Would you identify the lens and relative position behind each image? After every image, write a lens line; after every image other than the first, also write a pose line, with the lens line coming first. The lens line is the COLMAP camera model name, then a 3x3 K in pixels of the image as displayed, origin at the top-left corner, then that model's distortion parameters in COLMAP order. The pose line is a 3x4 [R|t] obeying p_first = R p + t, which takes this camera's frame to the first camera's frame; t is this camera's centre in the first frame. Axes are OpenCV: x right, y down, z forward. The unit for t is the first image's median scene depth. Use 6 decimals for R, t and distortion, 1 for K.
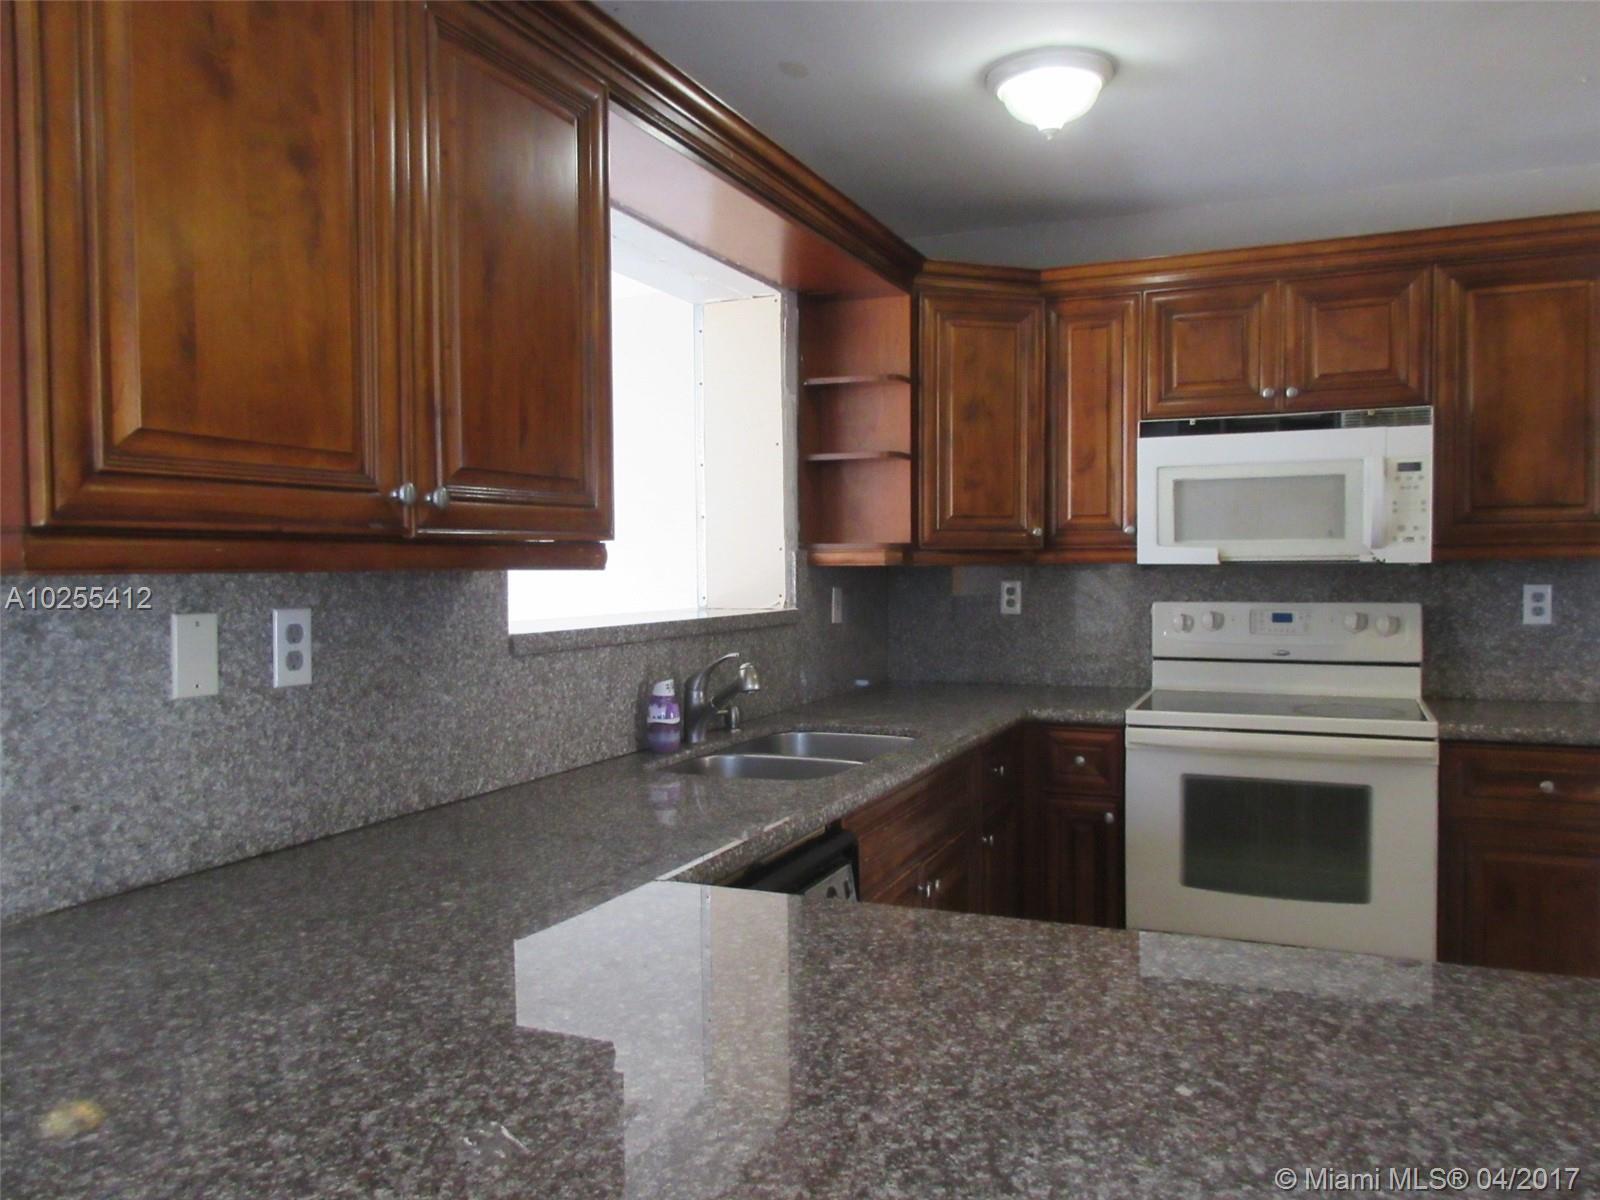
lens RADIAL K [[1189.3, 0, 798.0], [0, 1189.3, 596.0], [0, 0, 1]] dist [-0.009927, 0.003757]
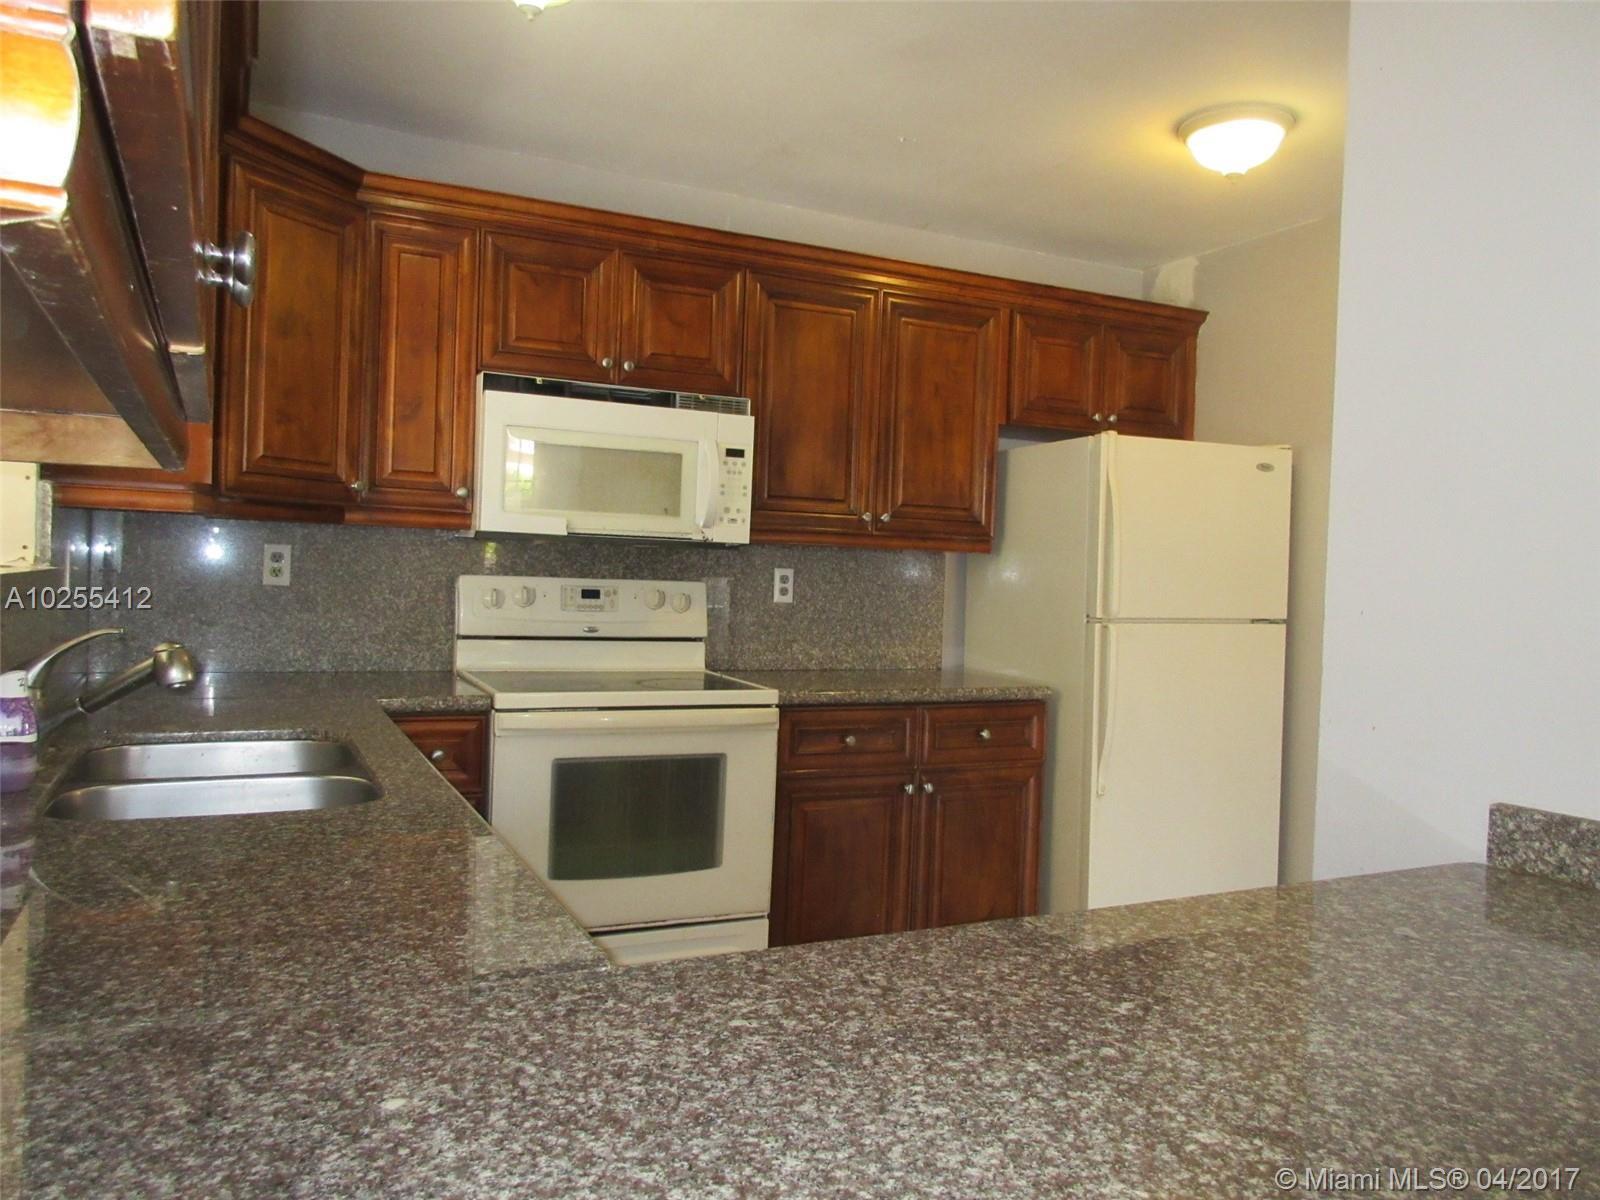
lens RADIAL K [[1189.3, 0, 798.9], [0, 1189.3, 608.3], [0, 0, 1]] dist [-0.009927, 0.003757]
pose [[0.650320, 0.008183, 0.759616, -0.259631], [-0.021126, 0.999750, 0.007316, 0.021757], [-0.759366, -0.020806, 0.650331, 0.258656]]
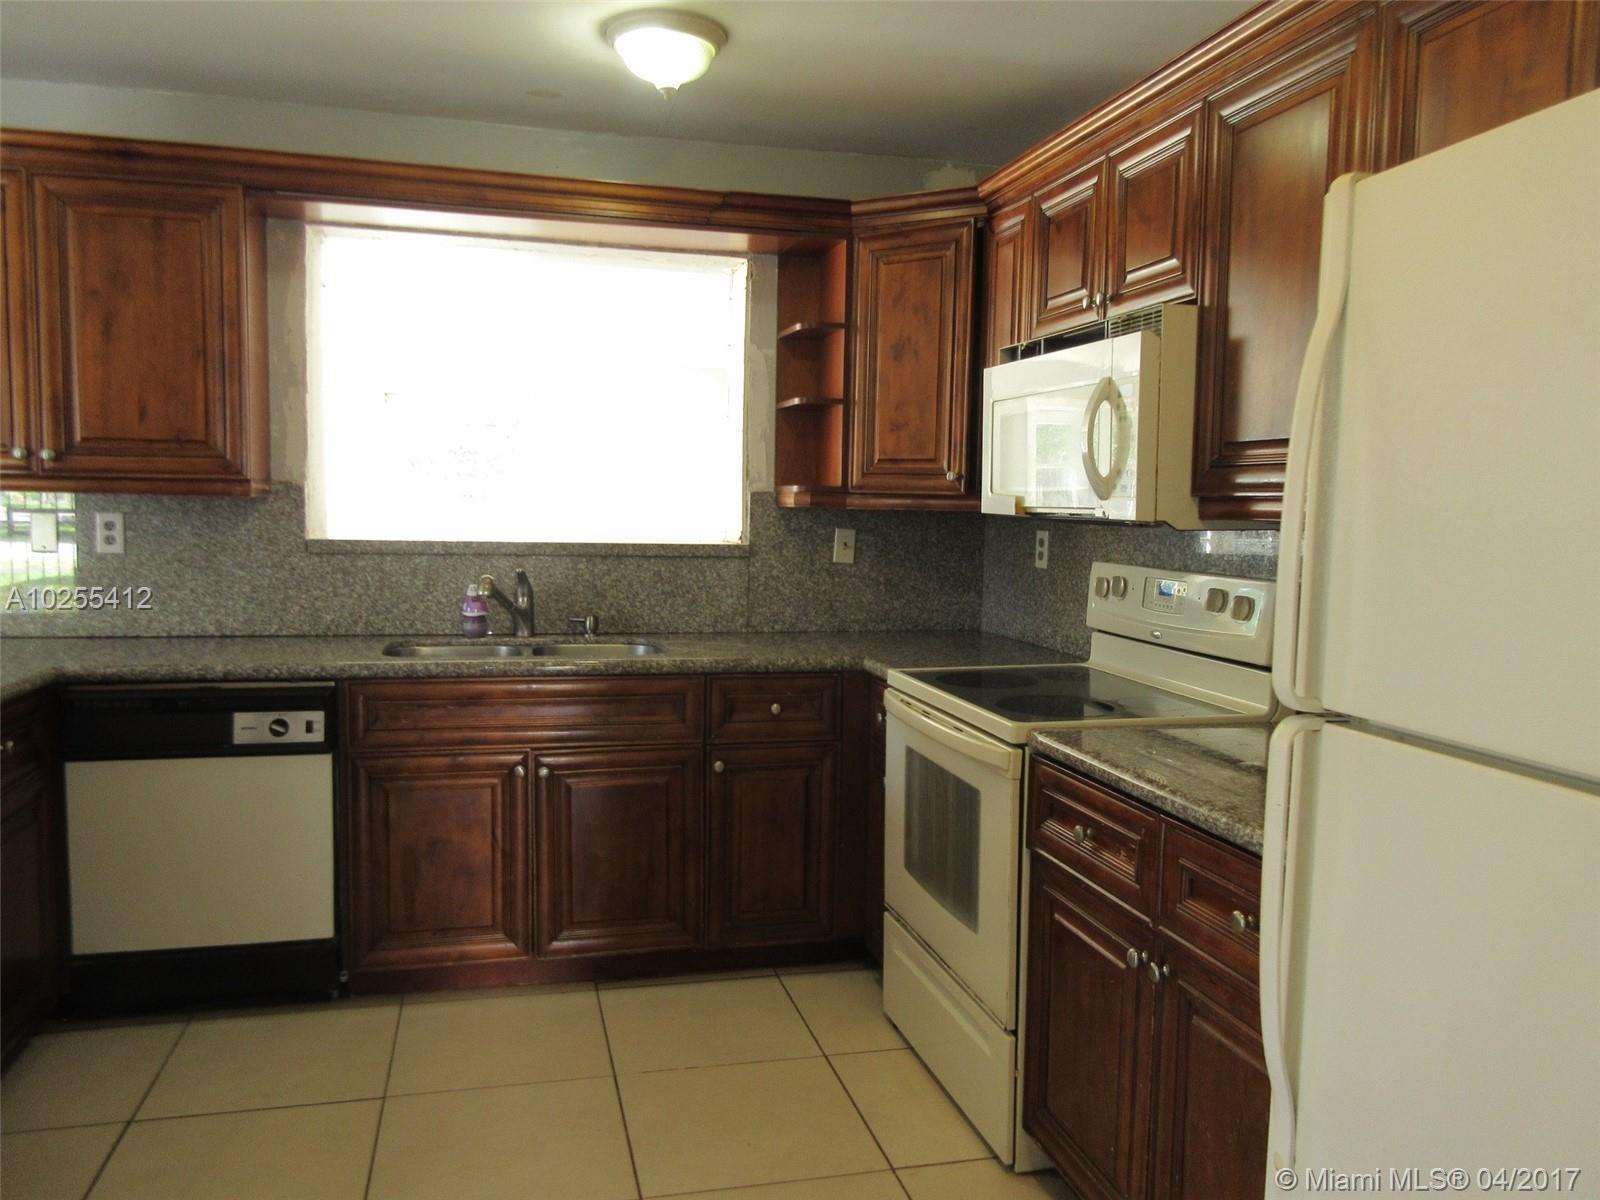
lens RADIAL K [[1189.3, 0, 805.5], [0, 1189.3, 596.4], [0, 0, 1]] dist [-0.009927, 0.003757]
pose [[0.623336, 0.084579, -0.777366, 0.987323], [-0.046796, 0.996386, 0.070885, -0.024061], [0.780553, -0.007808, 0.625041, 0.379198]]
